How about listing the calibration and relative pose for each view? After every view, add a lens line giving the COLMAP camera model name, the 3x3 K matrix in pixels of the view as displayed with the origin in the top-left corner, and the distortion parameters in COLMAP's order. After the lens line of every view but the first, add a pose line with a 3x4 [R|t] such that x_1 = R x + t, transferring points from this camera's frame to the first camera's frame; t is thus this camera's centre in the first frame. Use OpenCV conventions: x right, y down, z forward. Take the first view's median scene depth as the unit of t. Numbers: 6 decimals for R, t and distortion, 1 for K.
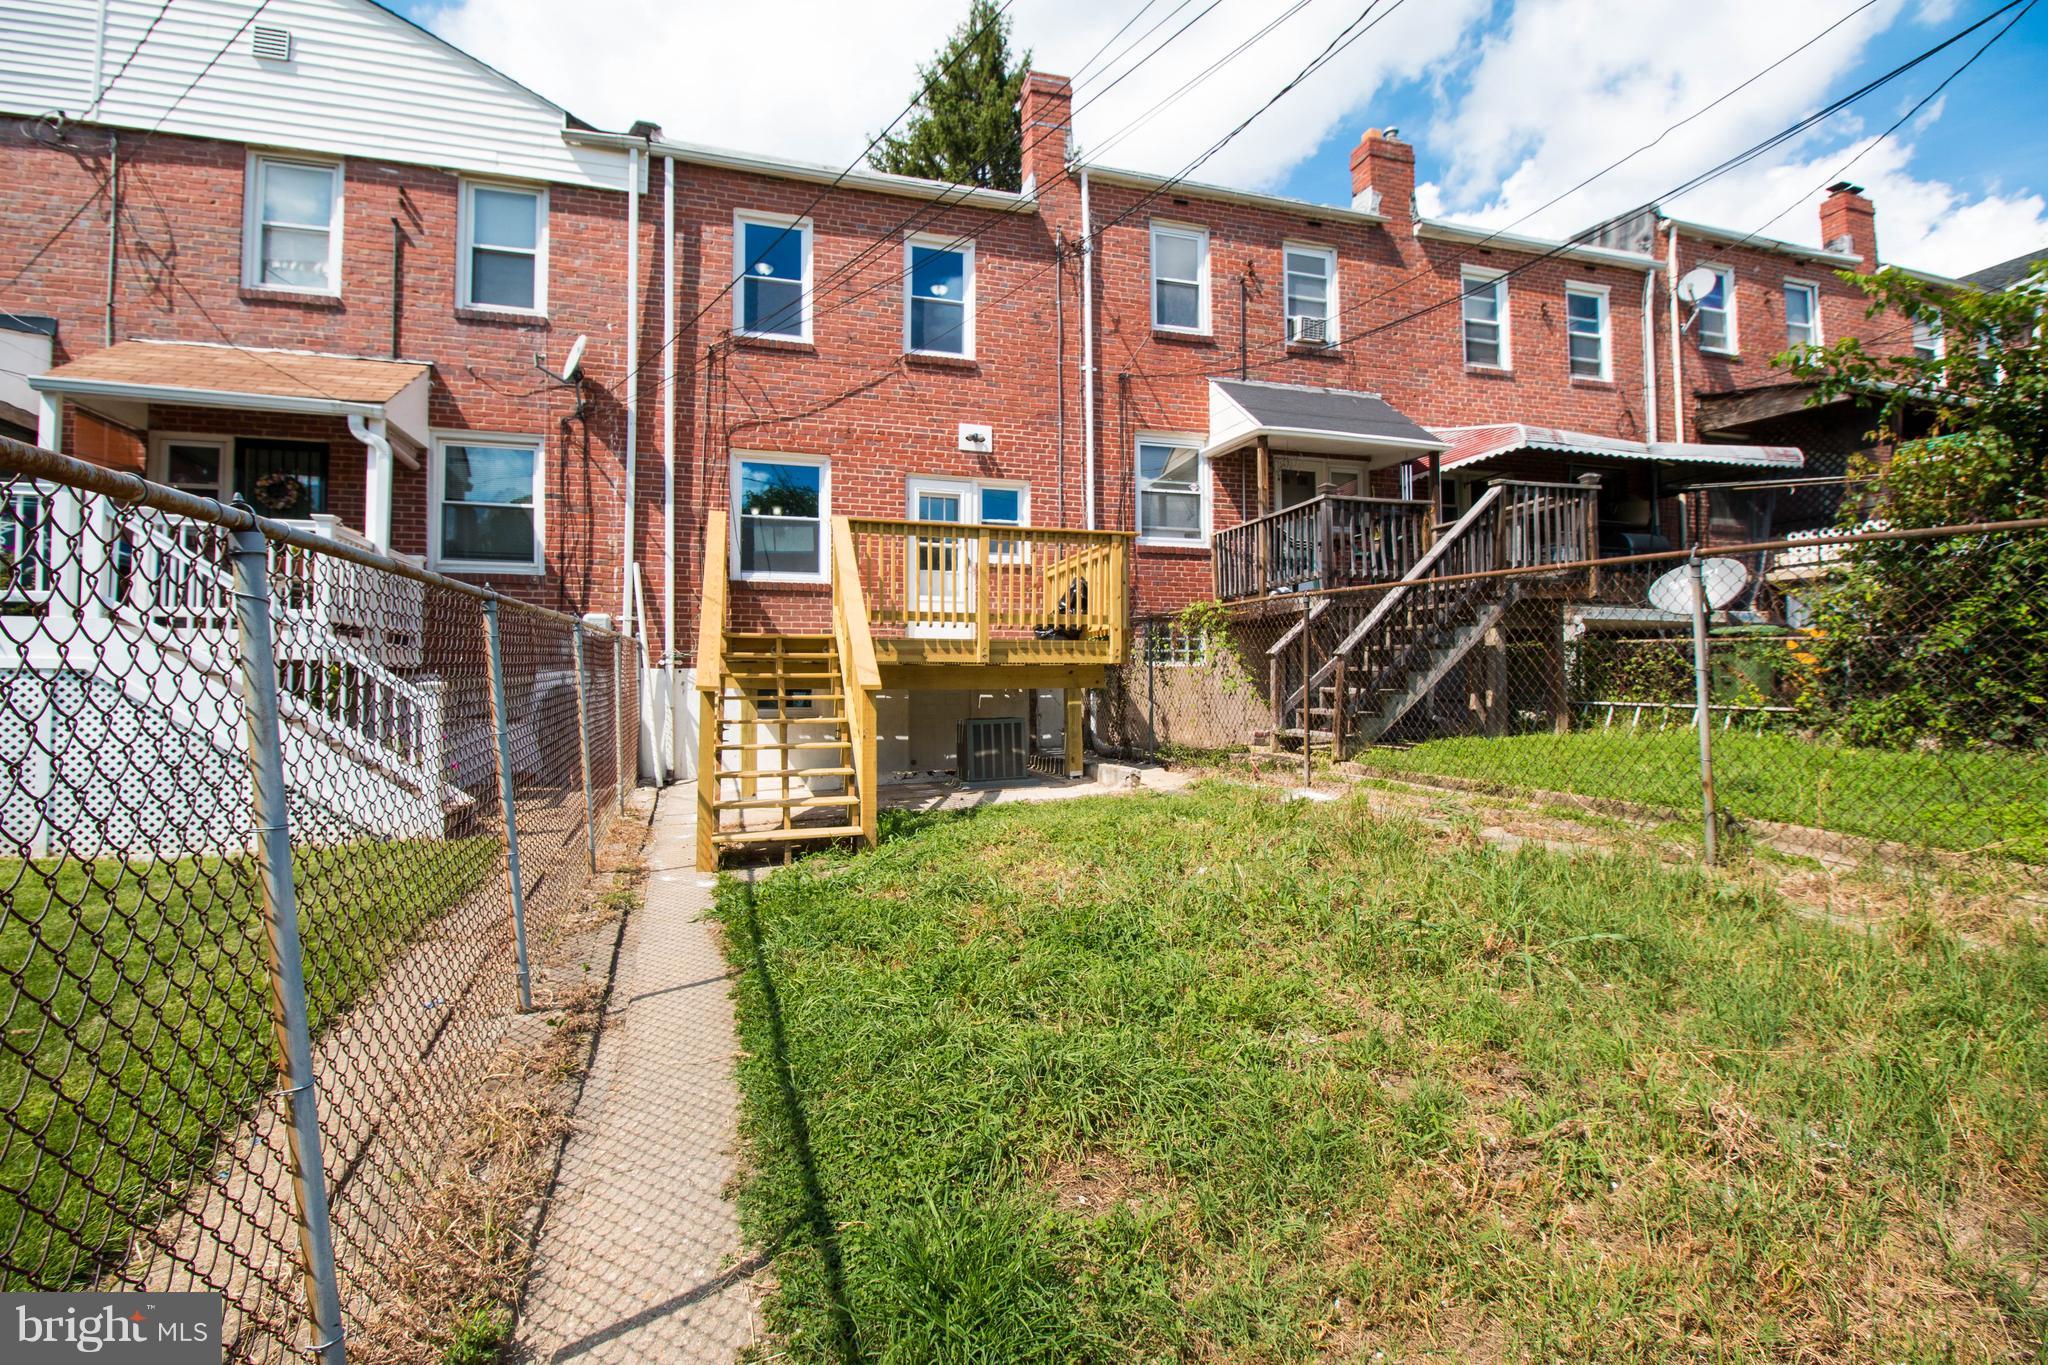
lens RADIAL K [[889.3, 0, 1025.0], [0, 889.3, 667.0], [0, 0, 1]] dist [0.018577, -0.016828]
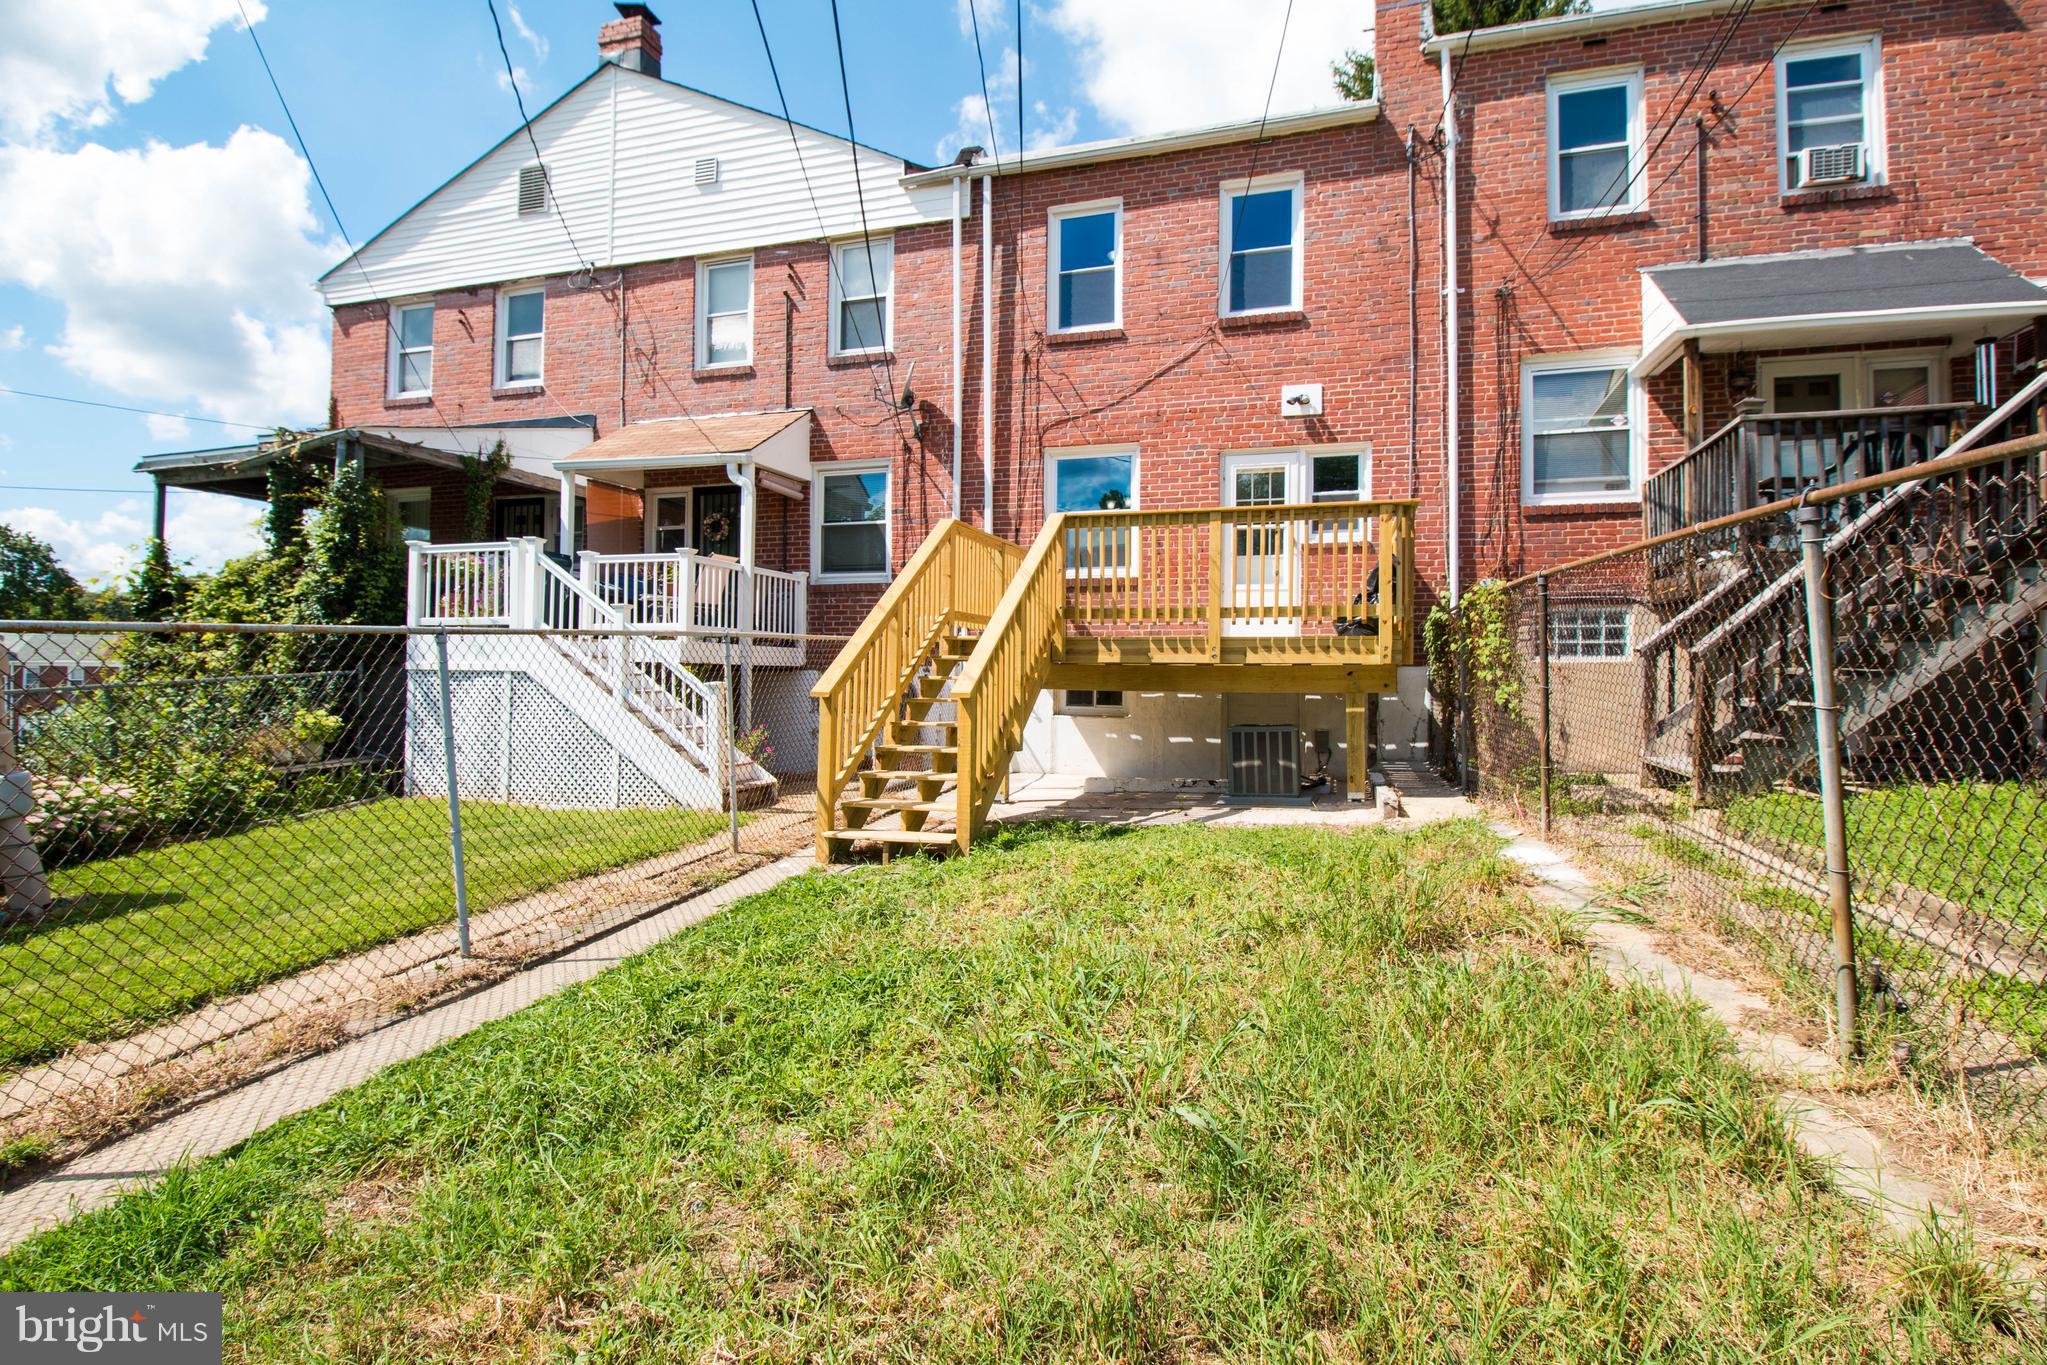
lens RADIAL K [[943.1, 0, 1021.4], [0, 943.1, 669.4], [0, 0, 1]] dist [0.015191, -0.015379]
pose [[0.848053, 0.003362, -0.529901, 0.214850], [0.004518, 0.999898, 0.013574, -0.009163], [0.529893, -0.013906, 0.847951, 0.075458]]
